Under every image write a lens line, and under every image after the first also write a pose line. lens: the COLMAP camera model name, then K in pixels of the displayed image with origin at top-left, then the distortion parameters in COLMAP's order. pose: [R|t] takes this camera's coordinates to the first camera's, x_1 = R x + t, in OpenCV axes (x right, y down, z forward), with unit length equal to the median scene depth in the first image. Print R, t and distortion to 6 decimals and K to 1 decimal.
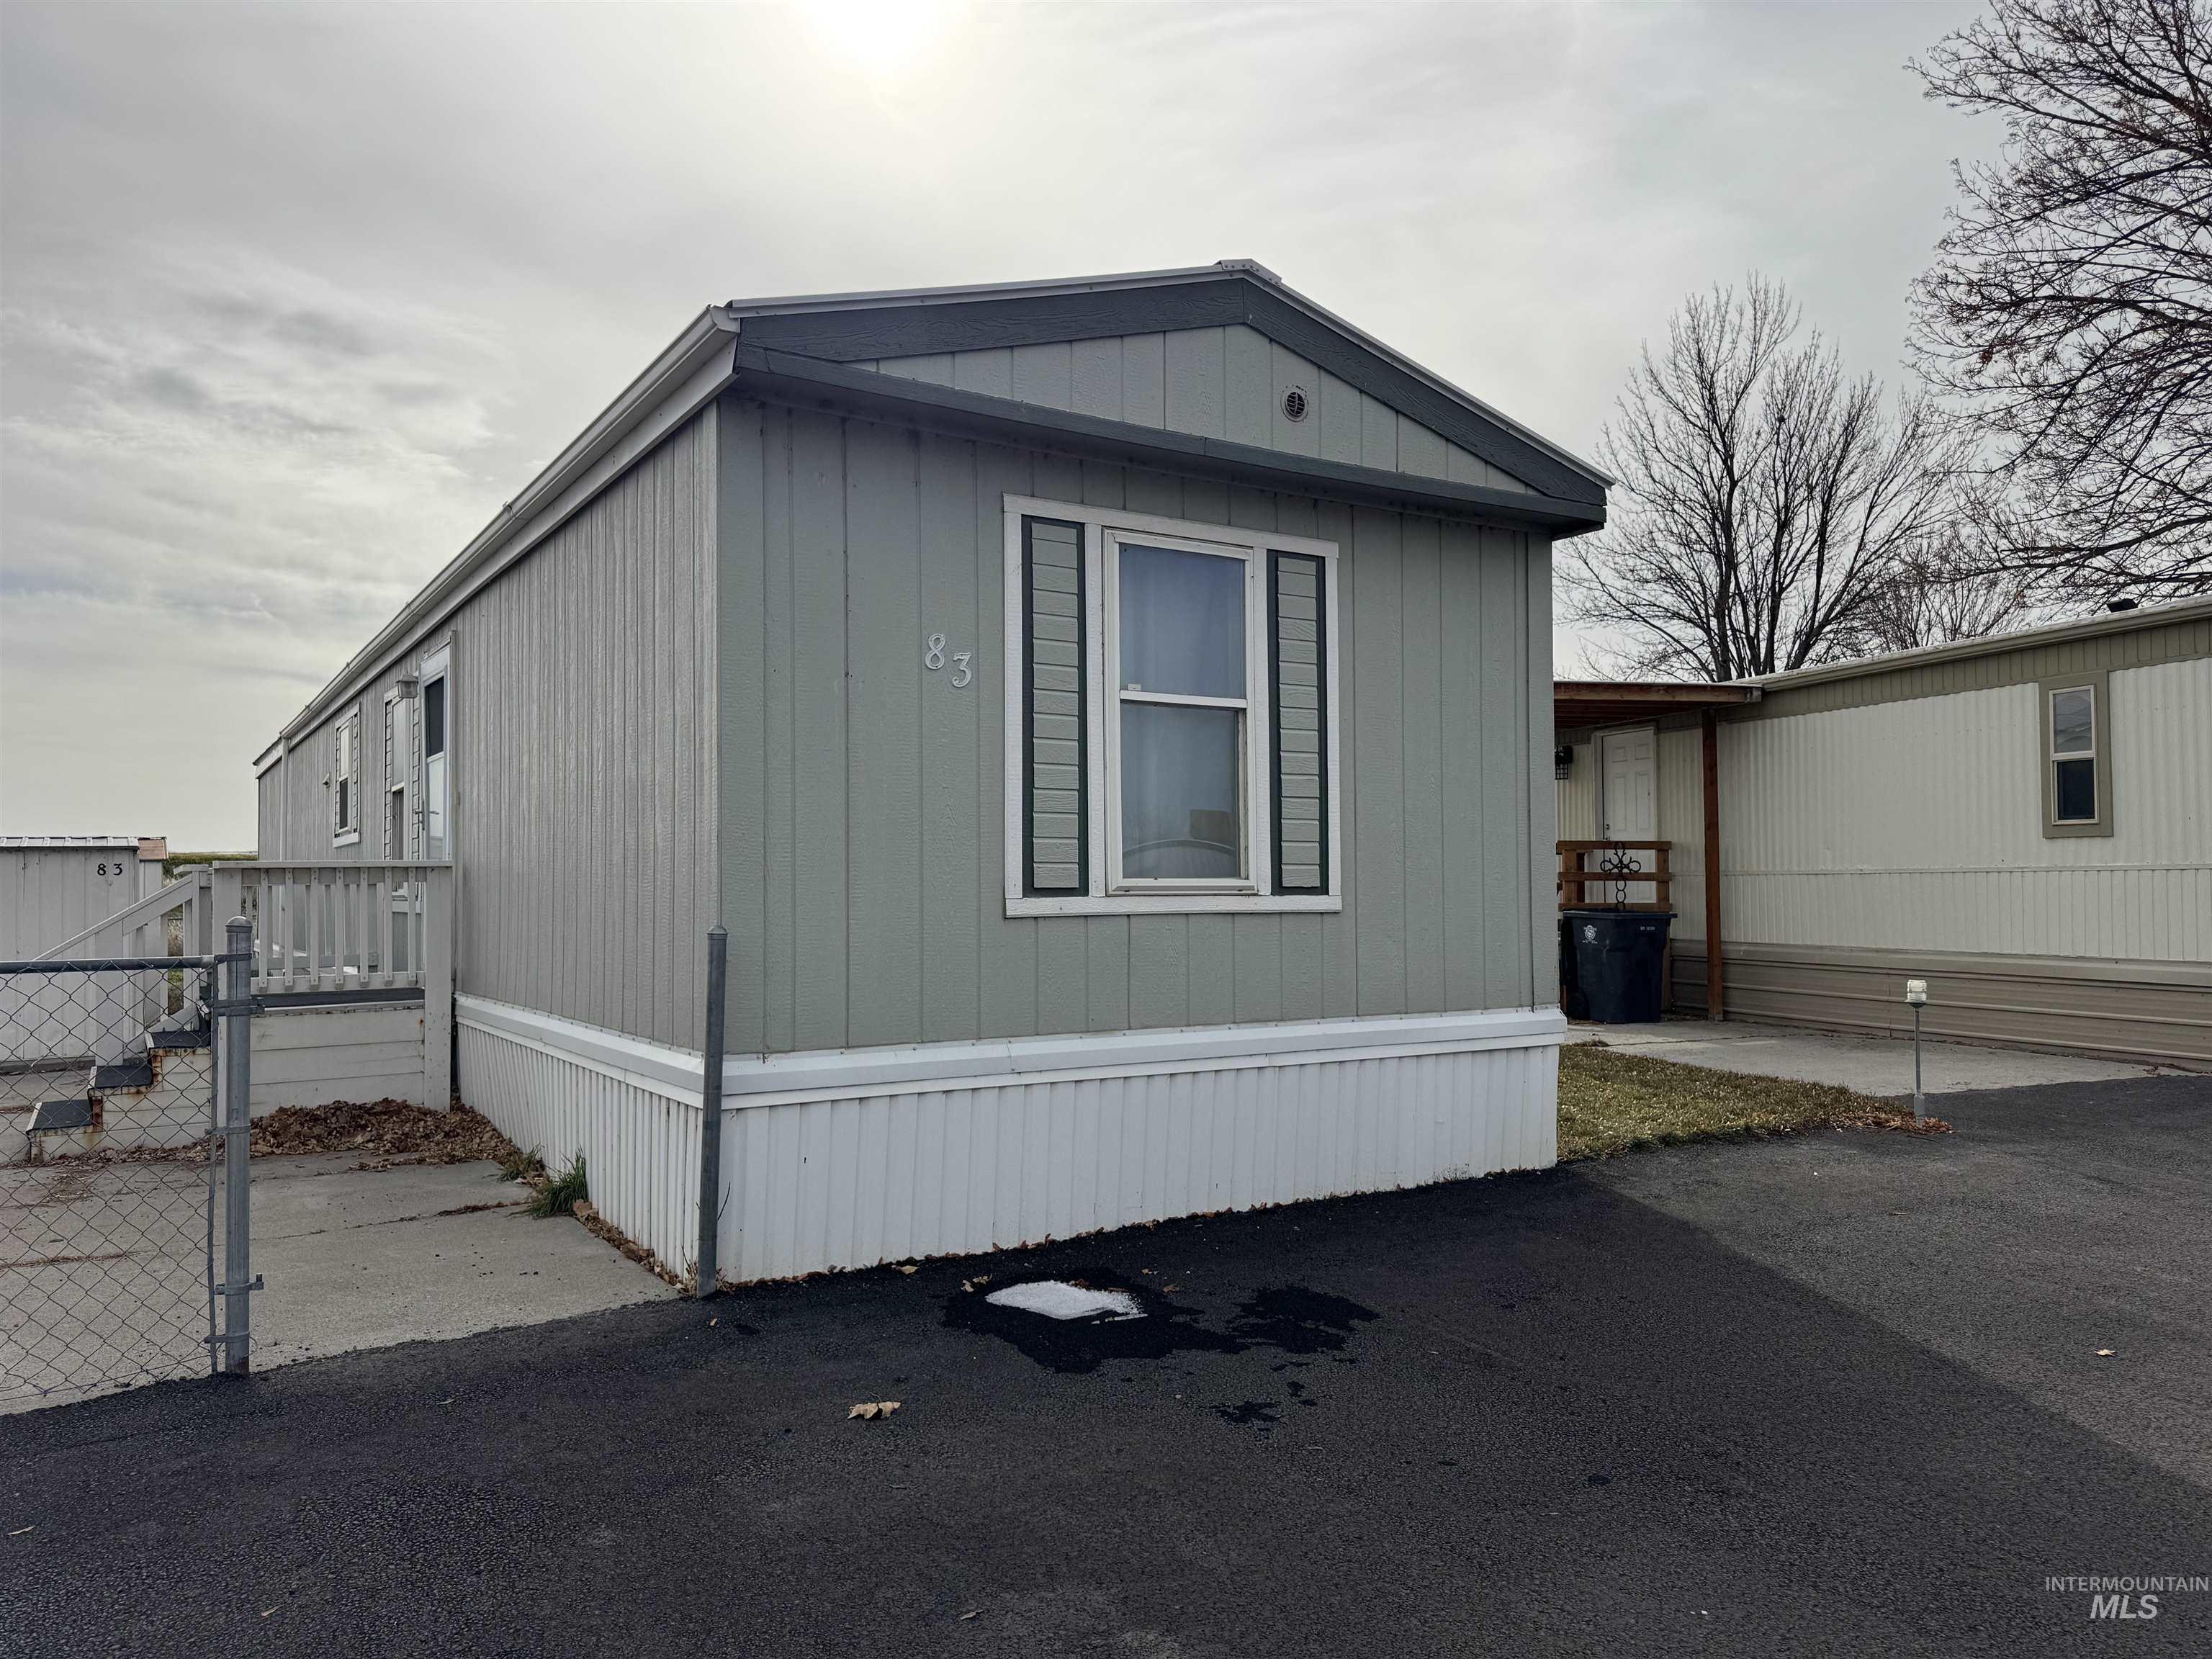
lens RADIAL K [[1539.1, 0, 1105.7], [0, 1539.1, 833.4], [0, 0, 1]] dist [0.109118, -0.119647]
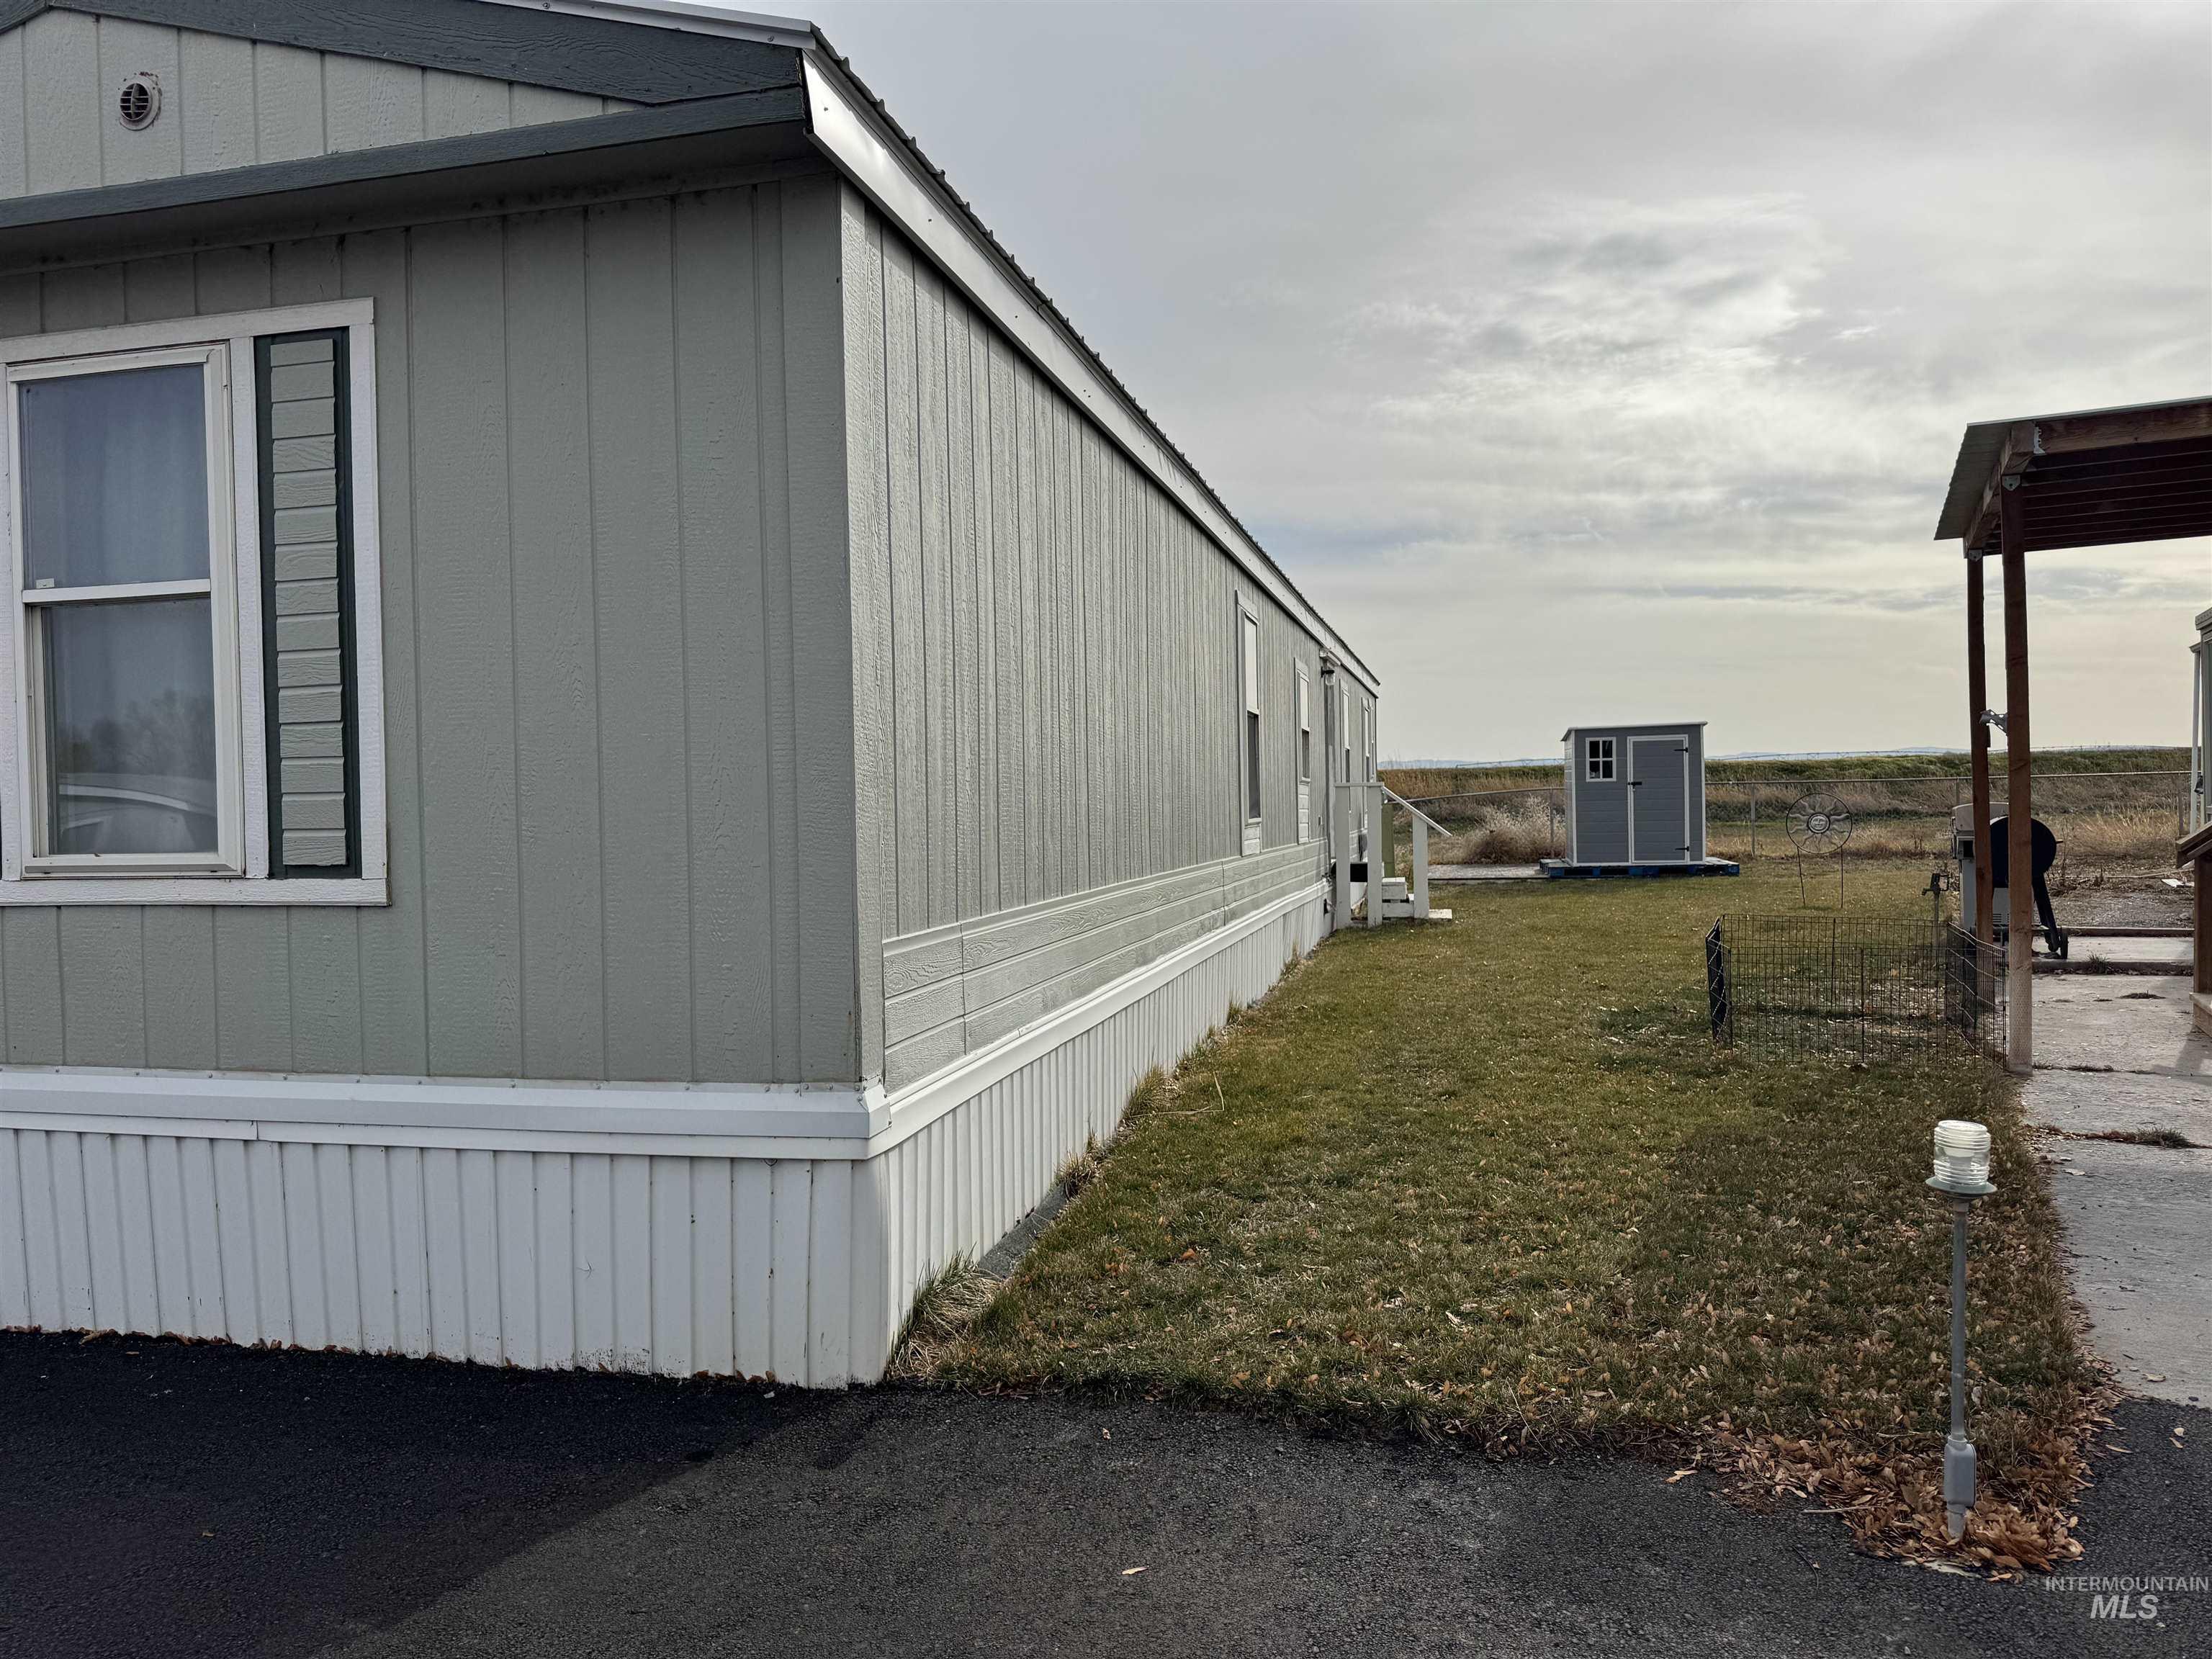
lens RADIAL K [[1565.0, 0, 1103.5], [0, 1565.0, 828.0], [0, 0, 1]] dist [0.086330, -0.121689]
pose [[0.695083, 0.002124, -0.718926, 0.813722], [0.040755, 0.998271, 0.042352, 0.005168], [0.717773, -0.058738, 0.693795, 0.777009]]
